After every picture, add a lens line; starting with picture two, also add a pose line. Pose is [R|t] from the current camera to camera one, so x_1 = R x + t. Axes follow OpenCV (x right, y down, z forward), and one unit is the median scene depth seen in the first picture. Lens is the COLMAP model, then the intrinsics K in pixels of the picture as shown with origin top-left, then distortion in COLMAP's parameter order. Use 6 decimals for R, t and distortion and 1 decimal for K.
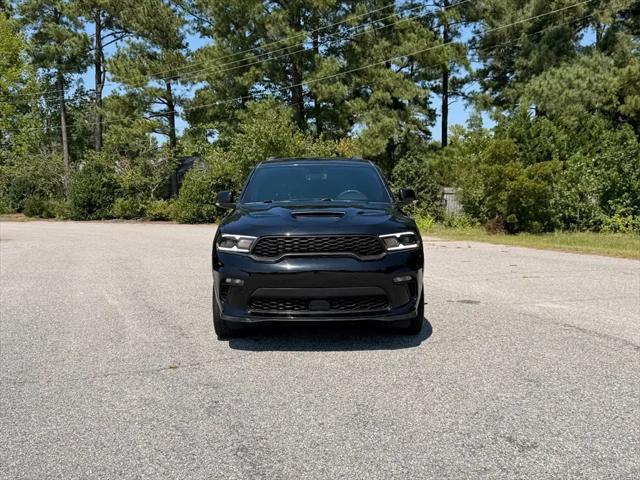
lens RADIAL K [[599.4, 0, 349.2], [0, 599.4, 275.4], [0, 0, 1]] dist [0.016791, 0.000000]
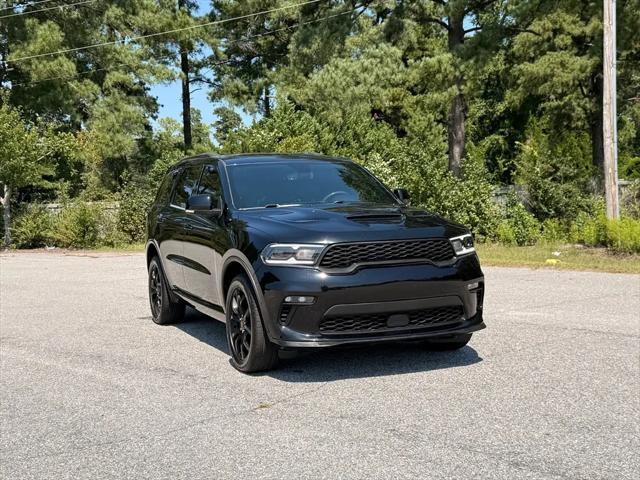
lens RADIAL K [[773.6, 0, 315.9], [0, 773.6, 253.0], [0, 0, 1]] dist [0.099791, 0.000000]
pose [[0.935638, -0.039744, 0.350716, -0.528581], [0.065636, 0.995900, -0.062246, 0.013806], [-0.346804, 0.081259, 0.934411, -0.022644]]
